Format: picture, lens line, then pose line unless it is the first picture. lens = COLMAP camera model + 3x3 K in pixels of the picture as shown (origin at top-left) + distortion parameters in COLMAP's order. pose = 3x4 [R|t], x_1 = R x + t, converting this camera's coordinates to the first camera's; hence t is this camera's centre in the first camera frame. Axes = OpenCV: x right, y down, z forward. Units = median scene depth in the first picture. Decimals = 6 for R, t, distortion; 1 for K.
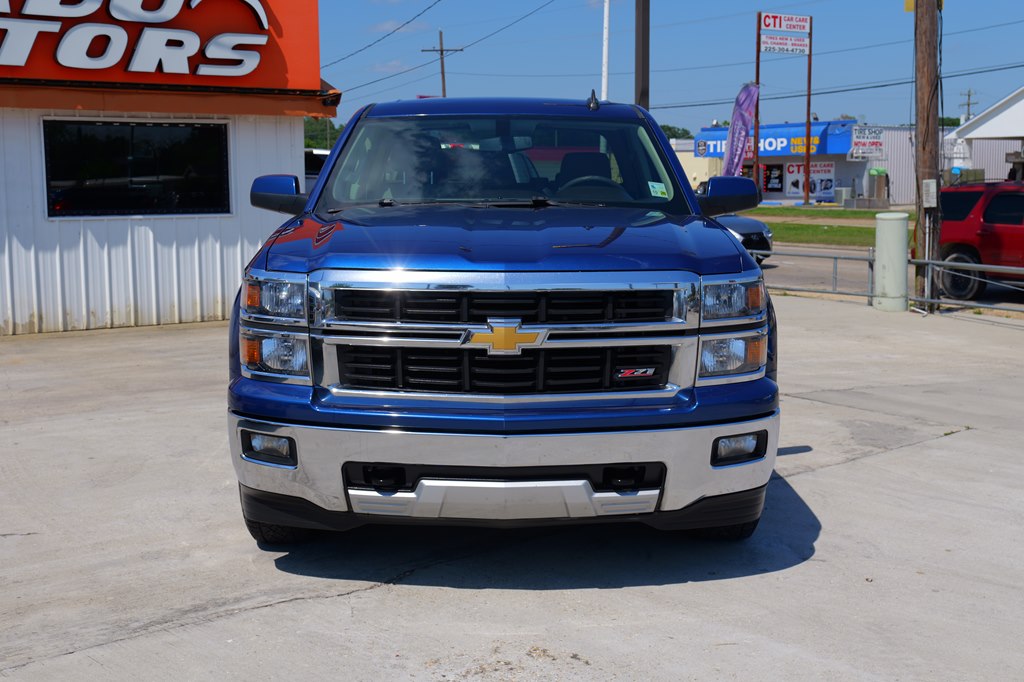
lens RADIAL K [[1281.7, 0, 512.0], [0, 1281.7, 341.0], [0, 0, 1]] dist [-0.005916, 0.011133]
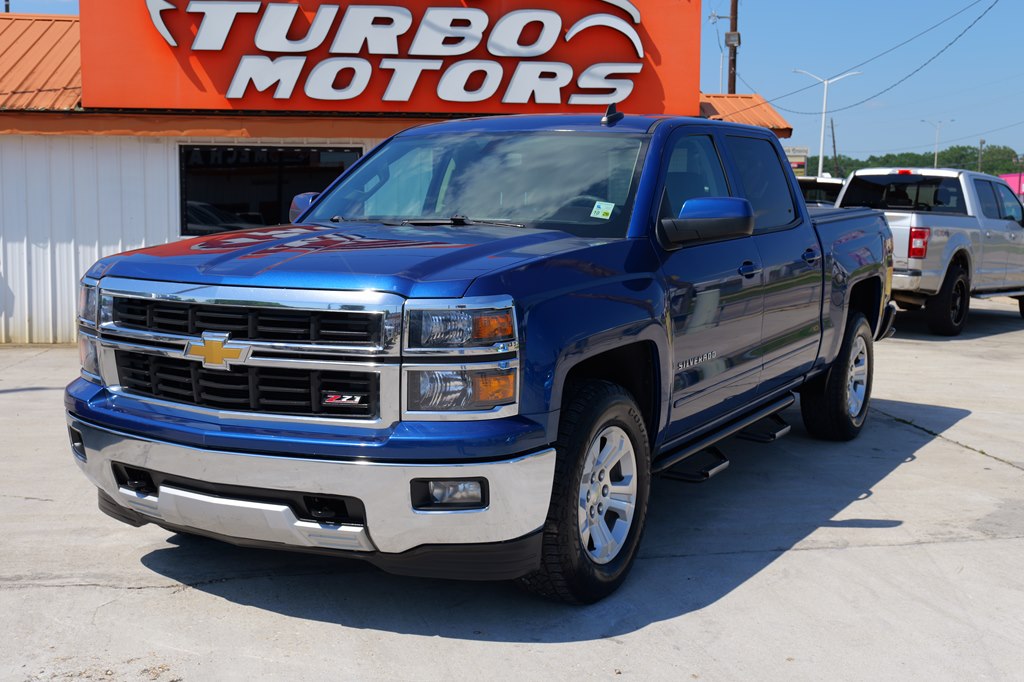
lens RADIAL K [[1254.6, 0, 512.0], [0, 1254.6, 341.0], [0, 0, 1]] dist [0.005969, -0.006422]
pose [[0.868326, 0.060750, -0.492260, 0.447756], [-0.071379, 0.997445, -0.002815, -0.016365], [0.490832, 0.037581, 0.870444, 0.177163]]
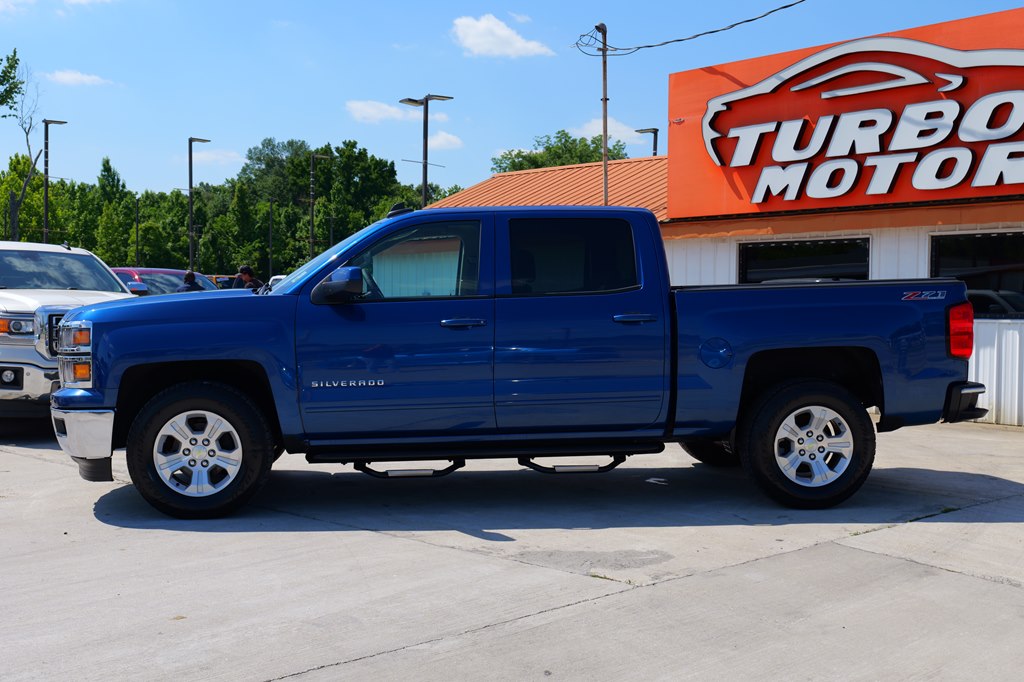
lens RADIAL K [[1147.0, 0, 510.8], [0, 1147.0, 362.3], [0, 0, 1]] dist [0.014629, 0.003714]
pose [[0.107730, 0.054066, -0.992709, 1.202700], [-0.130083, 0.990702, 0.039840, -0.094676], [0.985633, 0.124843, 0.113761, 0.975757]]
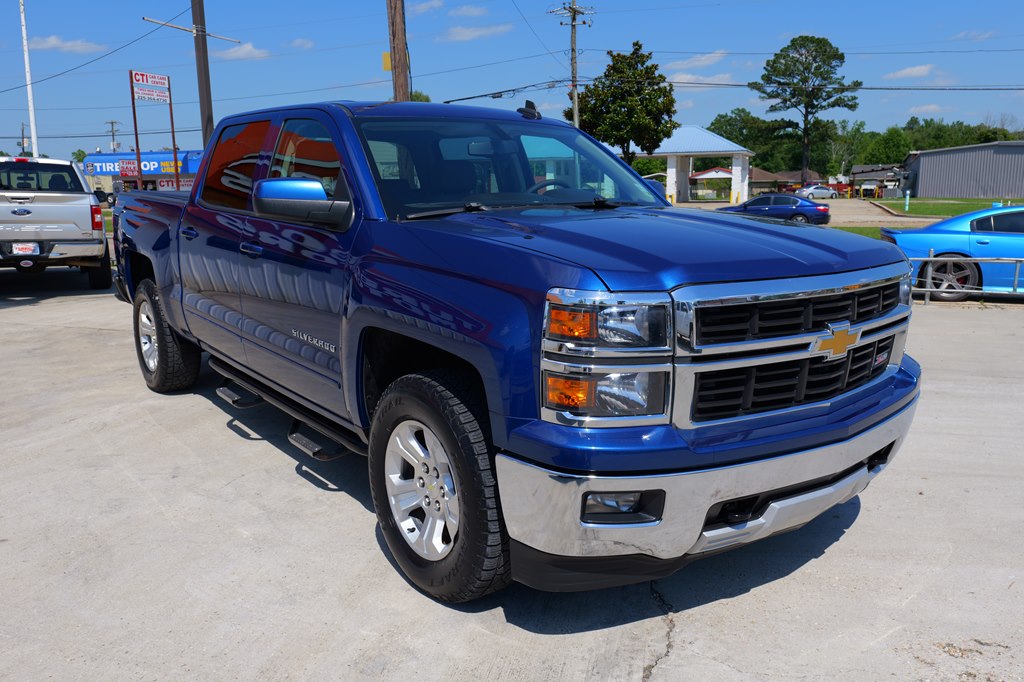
lens RADIAL K [[806.1, 0, 512.0], [0, 806.1, 341.0], [0, 0, 1]] dist [0.005062, 0.001312]
pose [[0.797284, -0.116439, 0.592267, -0.377631], [0.081488, 0.992998, 0.085527, -0.050812], [-0.598078, -0.019926, 0.801190, 0.438206]]
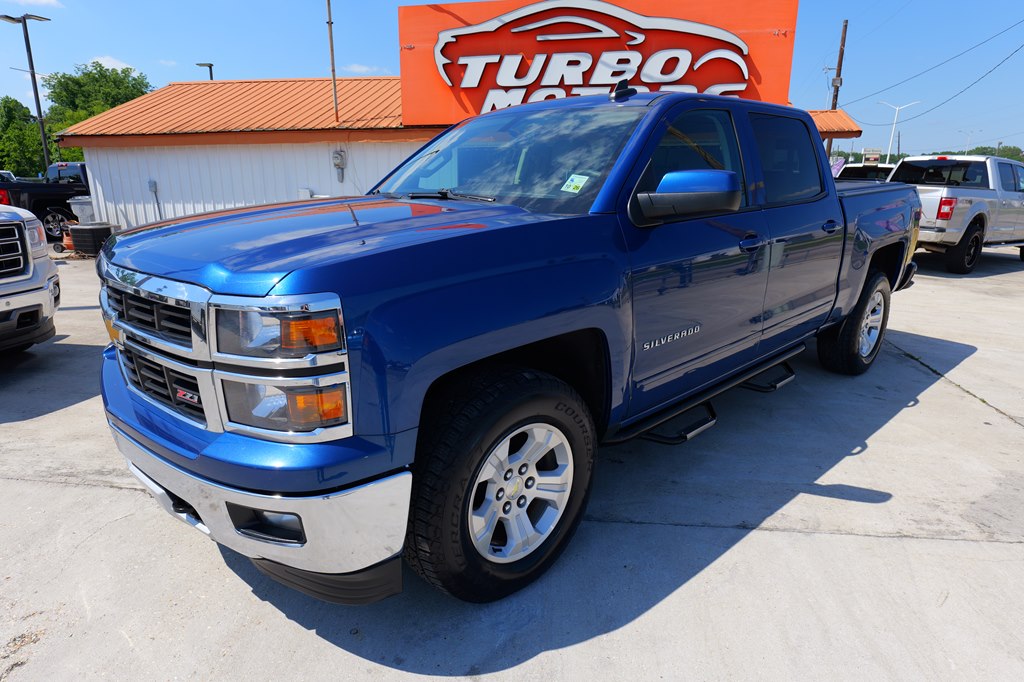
lens RADIAL K [[597.3, 0, 509.4], [0, 597.3, 342.9], [0, 0, 1]] dist [-0.014959, 0.004452]
pose [[0.674979, 0.195601, -0.711438, 0.357088], [-0.097933, 0.979440, 0.176371, -0.069879], [0.731309, -0.049374, 0.680257, 0.606412]]
